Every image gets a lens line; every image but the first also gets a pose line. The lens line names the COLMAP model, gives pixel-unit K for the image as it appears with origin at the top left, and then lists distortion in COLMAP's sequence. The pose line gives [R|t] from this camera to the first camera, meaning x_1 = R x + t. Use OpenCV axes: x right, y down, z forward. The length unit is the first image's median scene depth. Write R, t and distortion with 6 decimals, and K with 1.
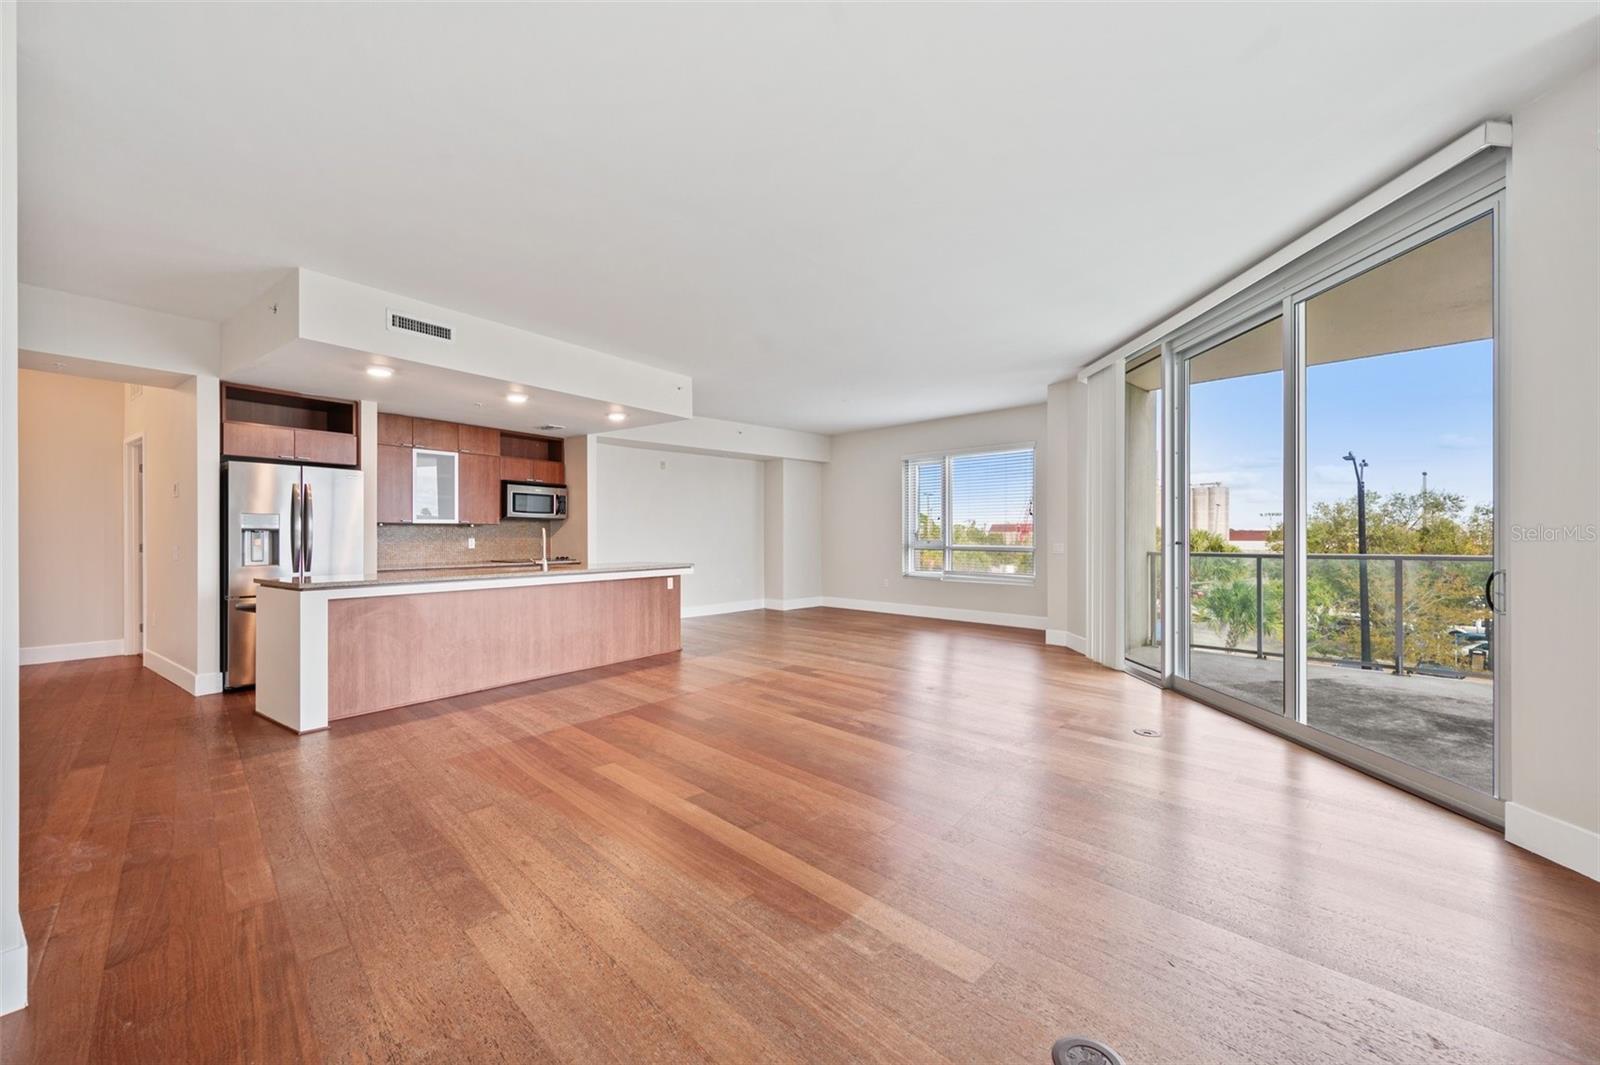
lens RADIAL K [[636.8, 0, 801.5], [0, 636.8, 532.6], [0, 0, 1]] dist [-0.000772, -0.000099]
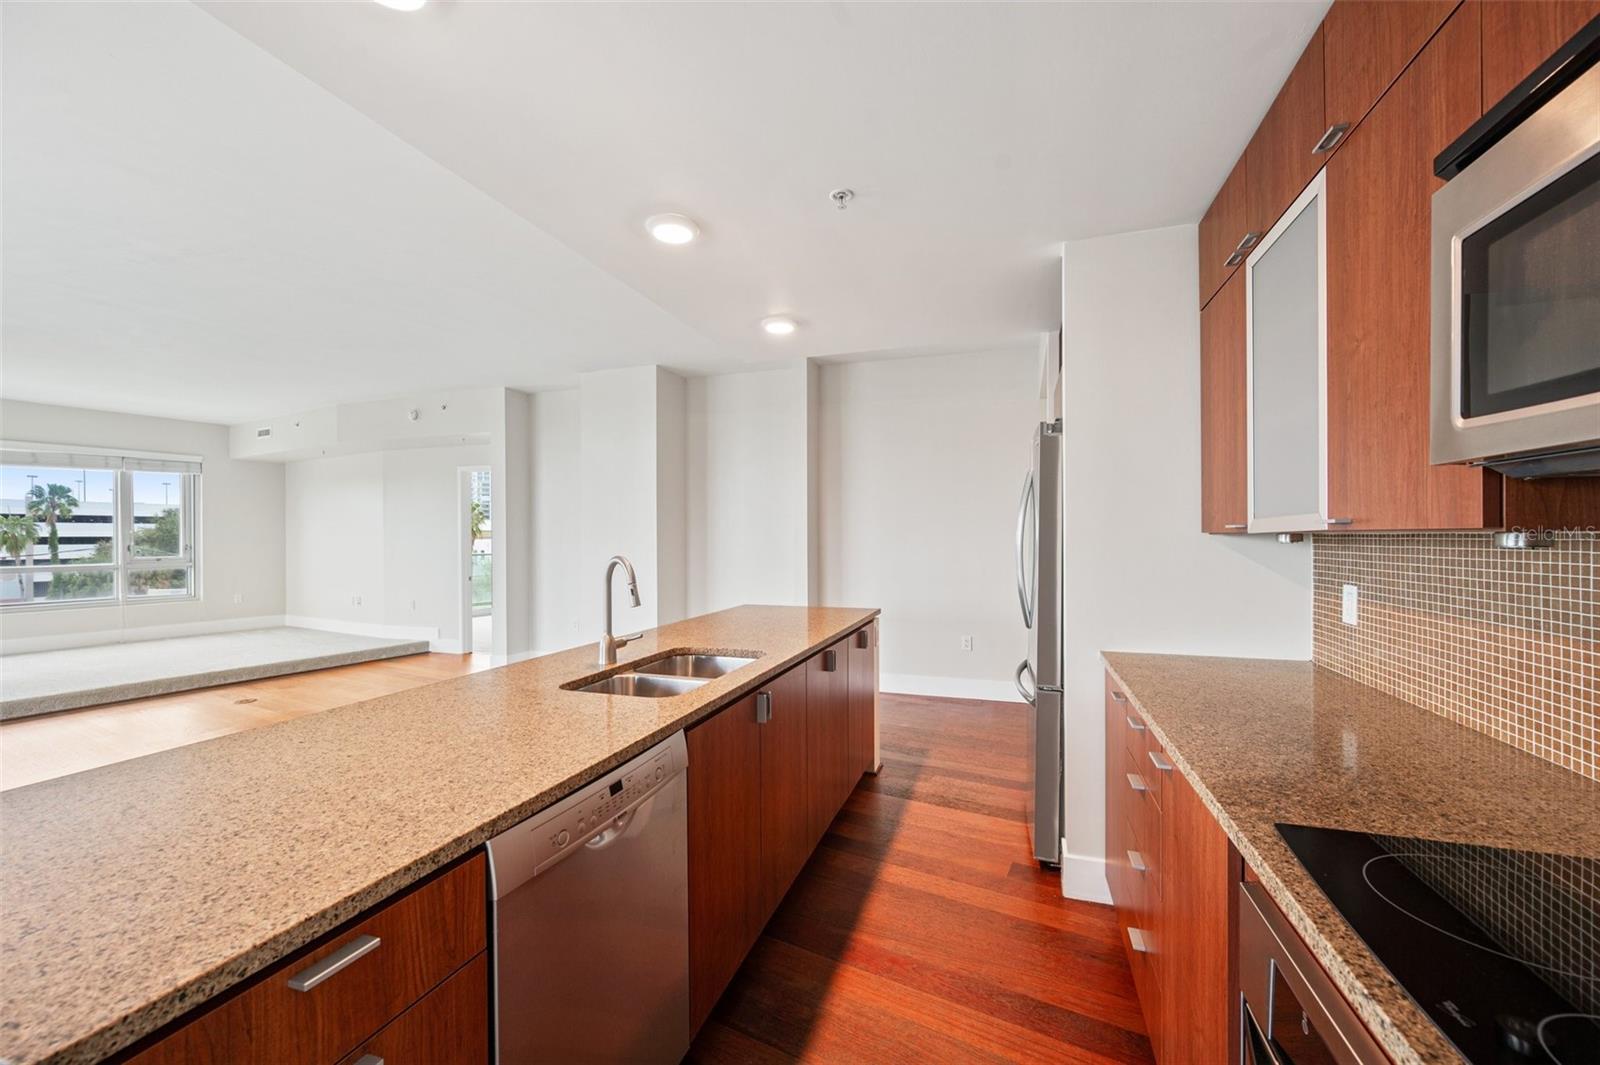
lens RADIAL K [[631.9, 0, 804.4], [0, 631.9, 540.5], [0, 0, 1]] dist [-0.001548, -0.000041]
pose [[-0.957168, 0.006845, -0.289454, -0.407165], [0.006902, 0.999976, 0.000824, -0.015600], [0.289452, -0.001209, -0.957192, 1.394943]]
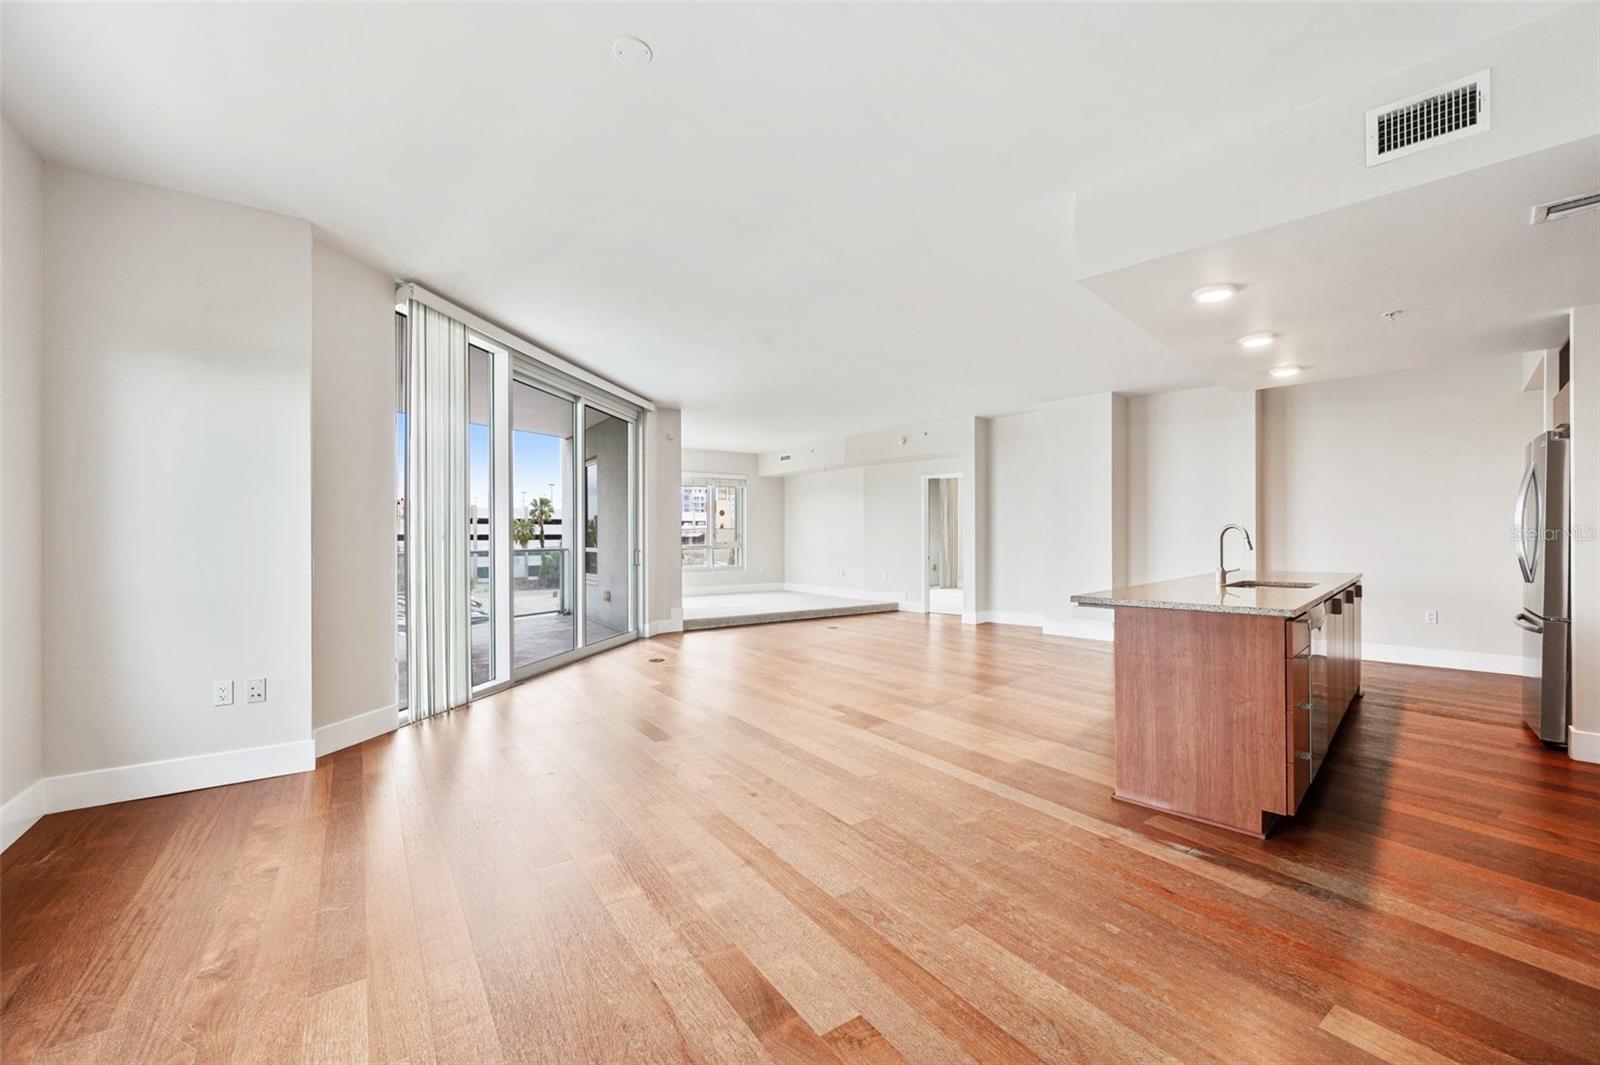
lens RADIAL K [[636.8, 0, 802.2], [0, 636.8, 537.5], [0, 0, 1]] dist [-0.001322, -0.000046]
pose [[-0.985938, 0.005214, 0.167030, -0.064660], [0.004703, 0.999983, -0.003454, 0.008118], [-0.167045, -0.002620, -0.985946, 1.770029]]
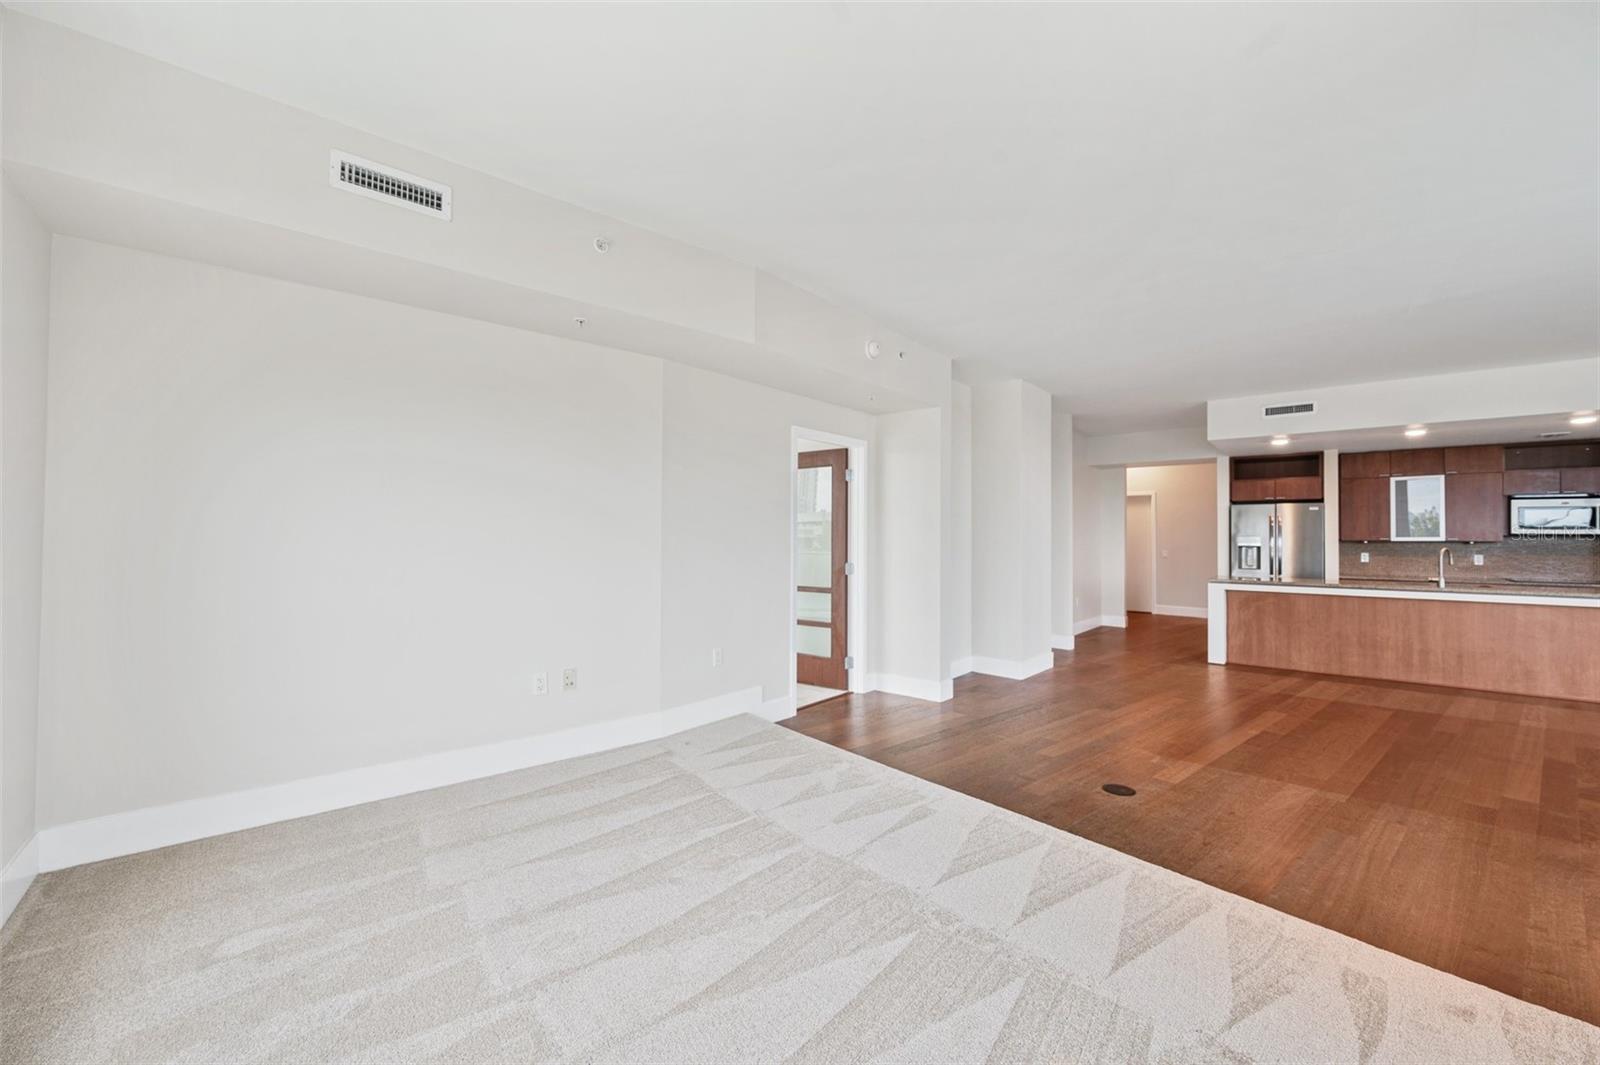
lens RADIAL K [[636.8, 0, 801.5], [0, 636.8, 532.6], [0, 0, 1]] dist [-0.000772, -0.000099]
pose [[-0.076650, -0.006766, -0.997035, 0.749333], [-0.001194, 0.999977, -0.006694, -0.024334], [0.997057, 0.000678, -0.076656, 0.003247]]
